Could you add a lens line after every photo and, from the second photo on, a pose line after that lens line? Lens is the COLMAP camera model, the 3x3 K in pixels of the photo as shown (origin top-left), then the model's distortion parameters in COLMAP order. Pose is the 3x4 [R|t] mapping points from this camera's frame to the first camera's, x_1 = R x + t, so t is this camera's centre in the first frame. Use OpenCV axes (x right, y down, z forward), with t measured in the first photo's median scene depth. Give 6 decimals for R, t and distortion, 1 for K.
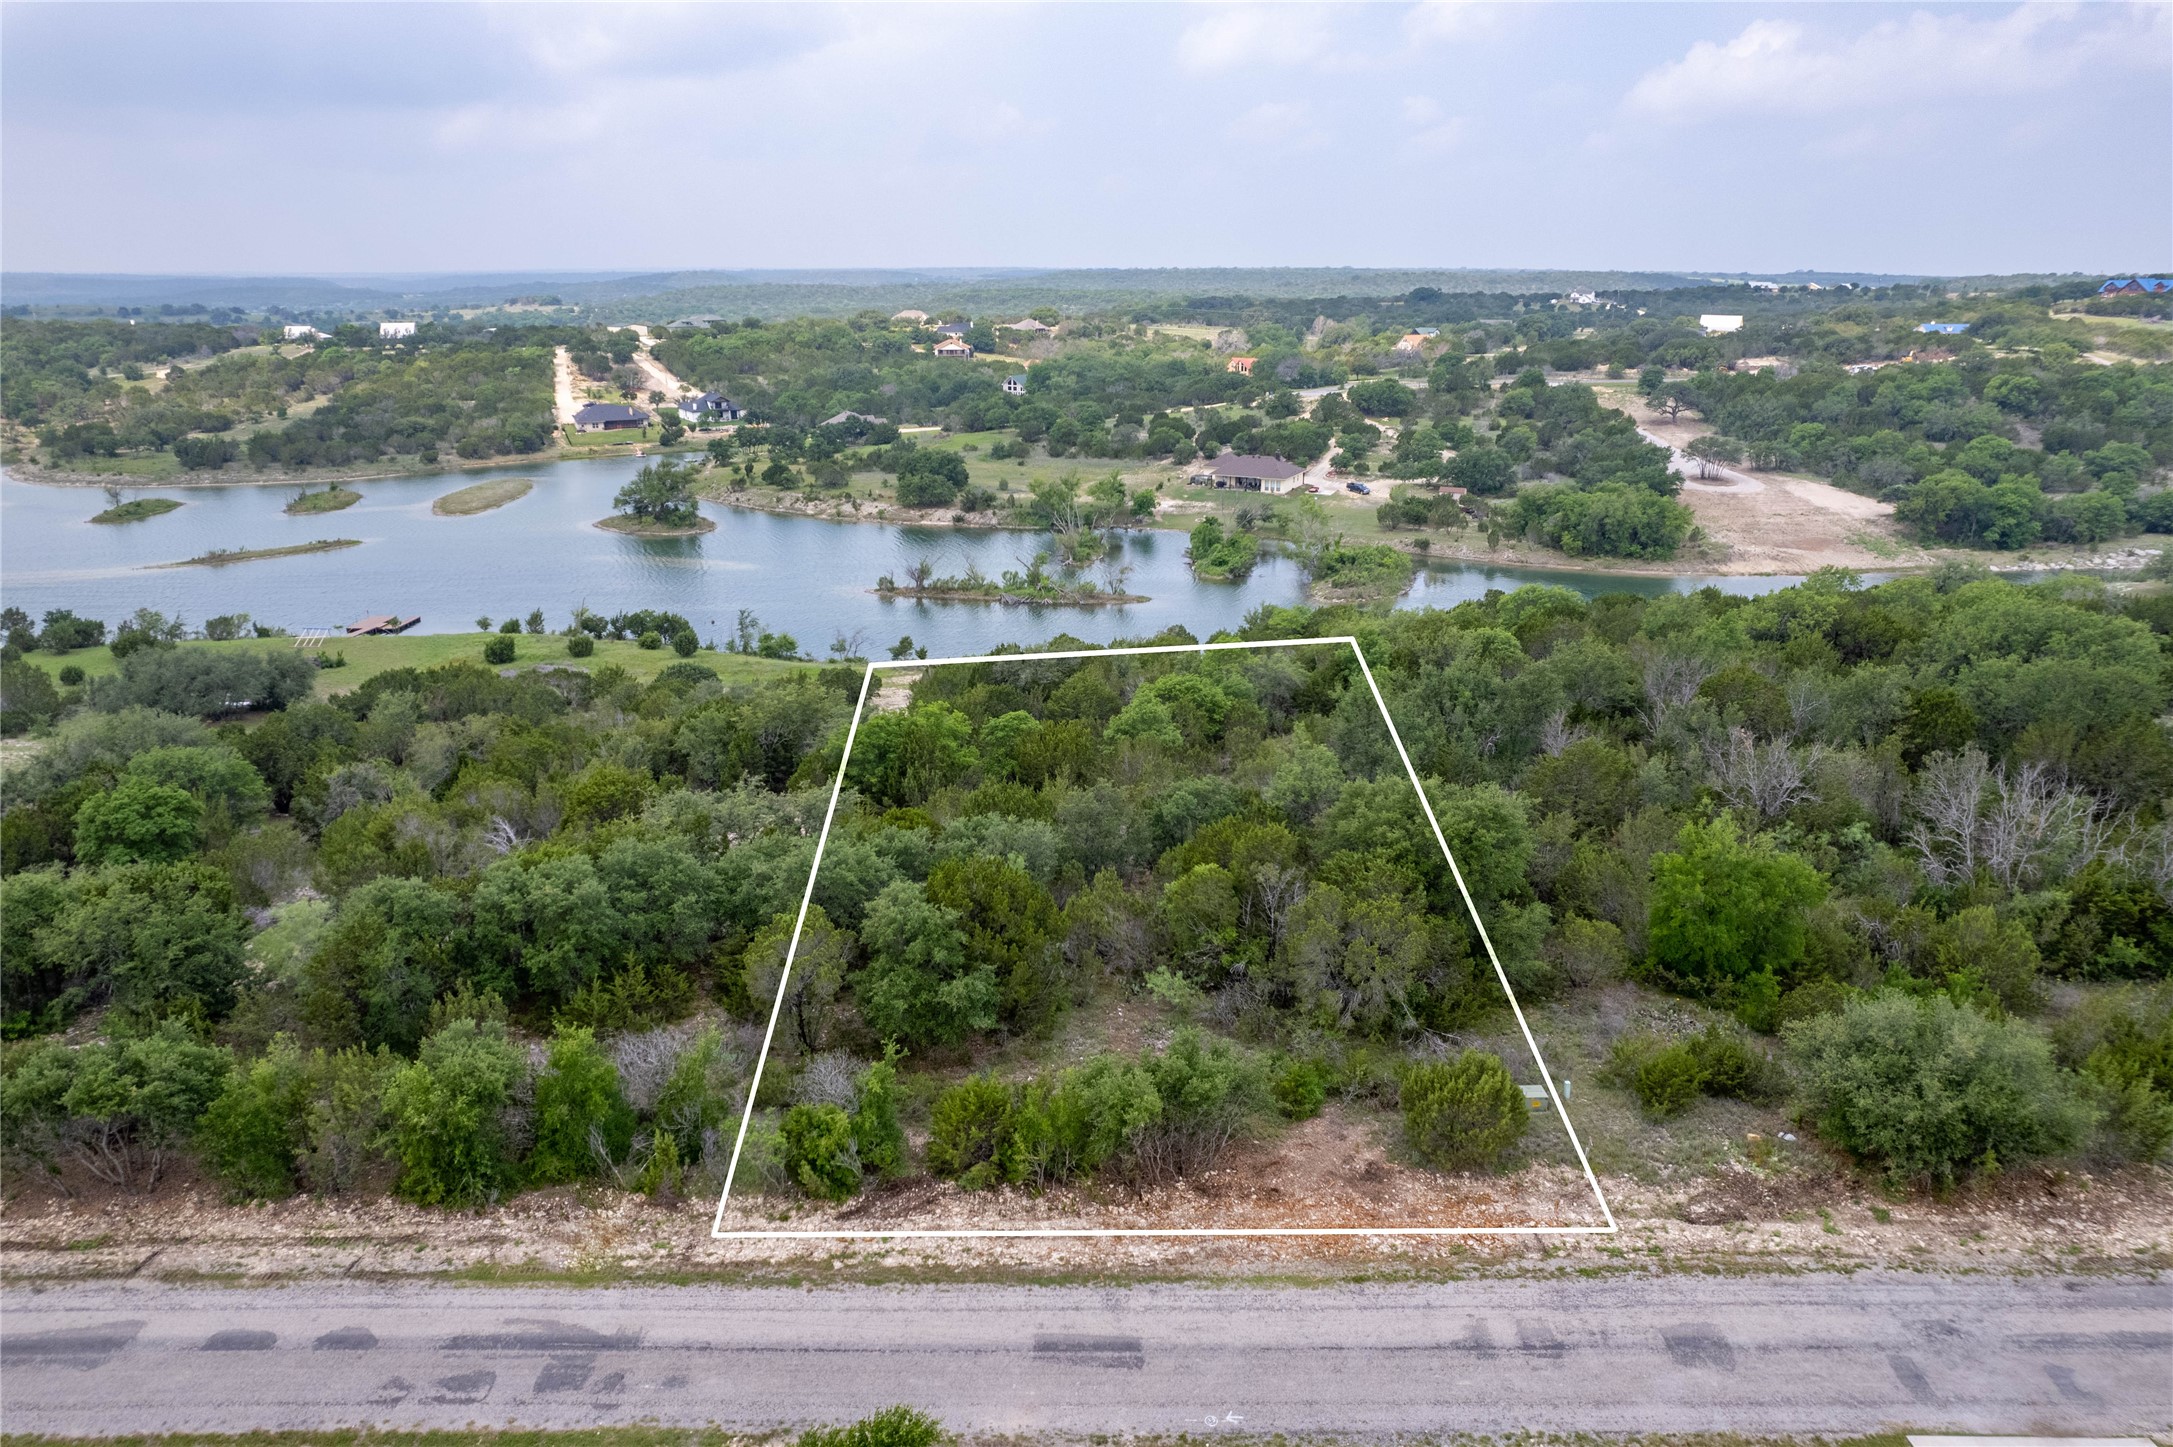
lens RADIAL K [[1396.3, 0, 1086.5], [0, 1396.3, 723.5], [0, 0, 1]] dist [-0.085143, 0.085184]
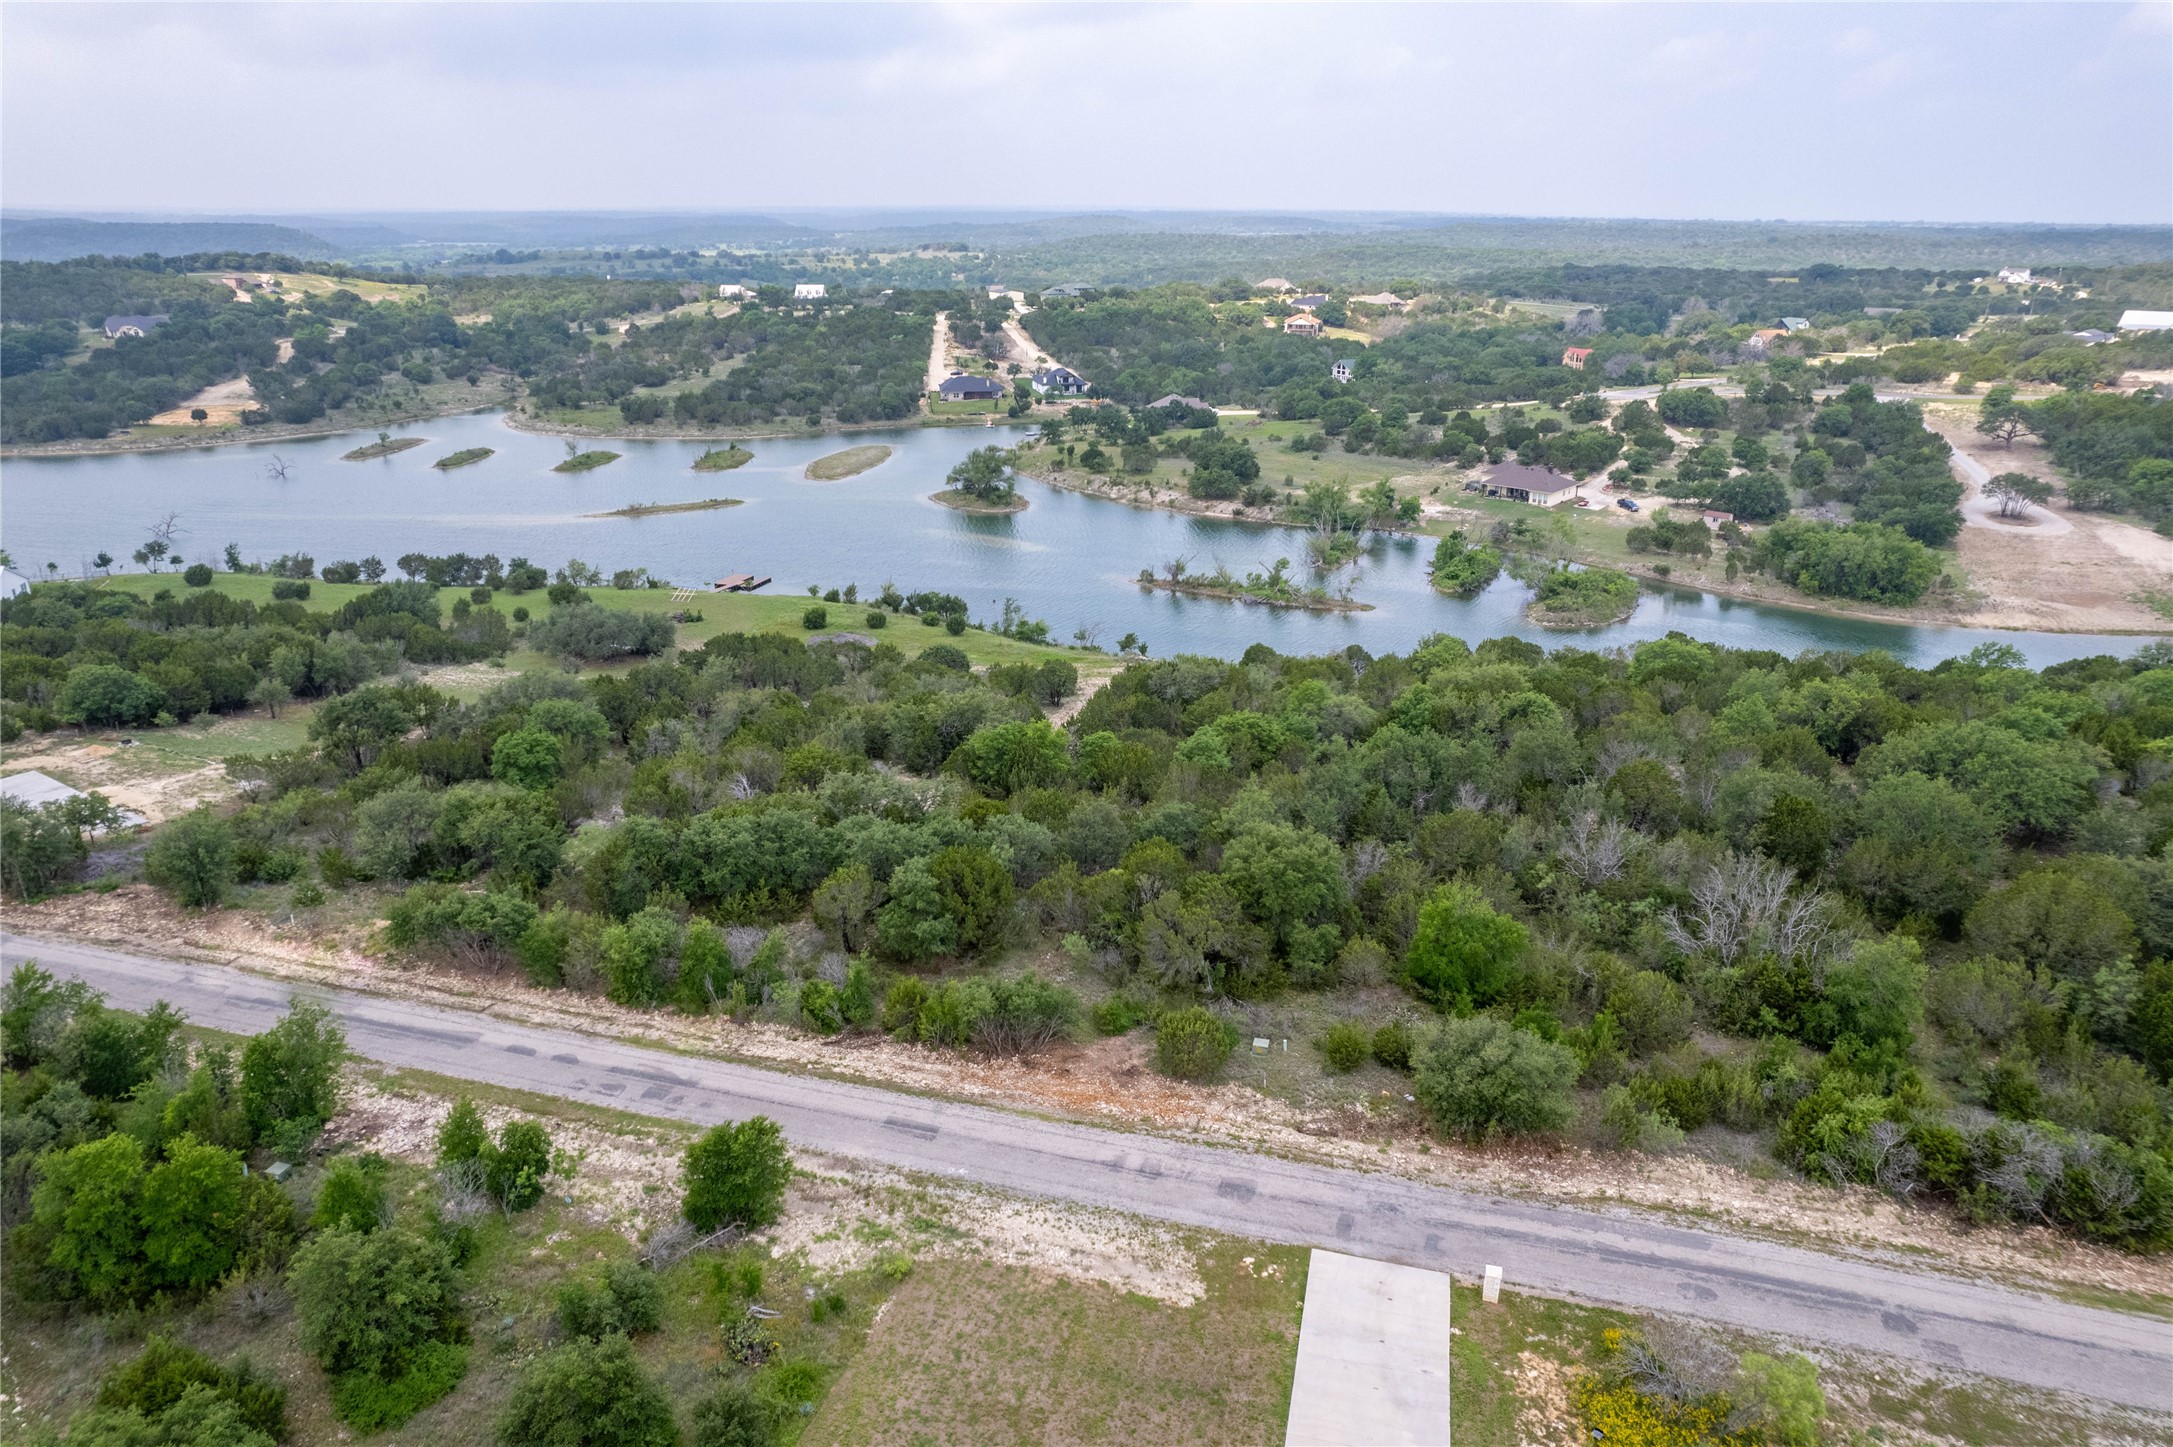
lens RADIAL K [[1366.0, 0, 1086.5], [0, 1366.0, 723.5], [0, 0, 1]] dist [-0.040330, -0.000397]
pose [[0.962801, 0.100040, -0.251012, 0.087256], [-0.089402, 0.994560, 0.053462, -0.028454], [0.254994, -0.029032, 0.966507, -0.095823]]
